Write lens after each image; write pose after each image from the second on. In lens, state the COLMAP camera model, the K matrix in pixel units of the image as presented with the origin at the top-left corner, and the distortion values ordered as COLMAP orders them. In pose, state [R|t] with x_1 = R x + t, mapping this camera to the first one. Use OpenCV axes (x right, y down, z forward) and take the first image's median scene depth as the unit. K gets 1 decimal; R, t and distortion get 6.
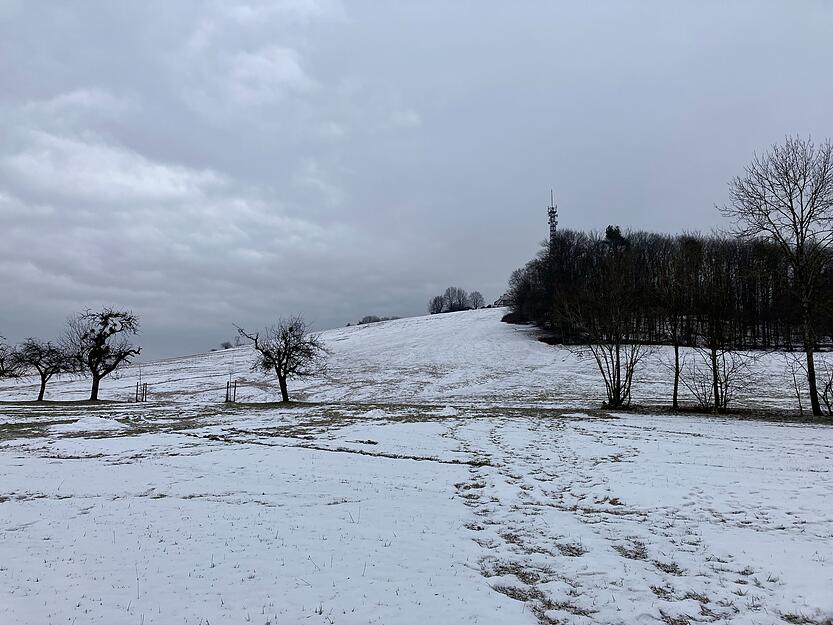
lens RADIAL K [[688.4, 0, 415.5], [0, 688.4, 314.5], [0, 0, 1]] dist [0.068605, -0.043641]
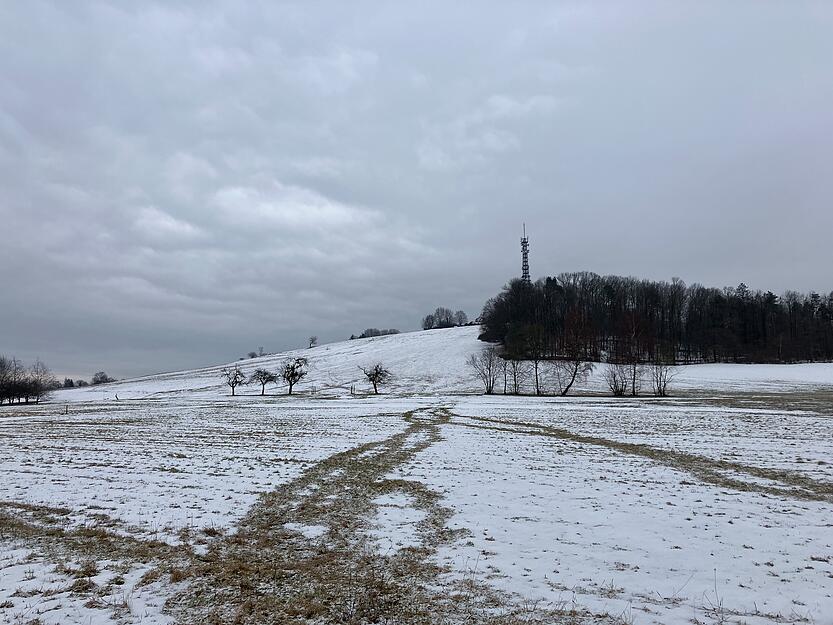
lens RADIAL K [[688.4, 0, 417.4], [0, 688.4, 311.3], [0, 0, 1]] dist [0.068605, -0.043641]
pose [[0.999847, -0.002422, 0.017346, -0.012580], [0.002563, 0.999964, -0.008077, -0.028610], [-0.017326, 0.008120, 0.999817, -0.281300]]
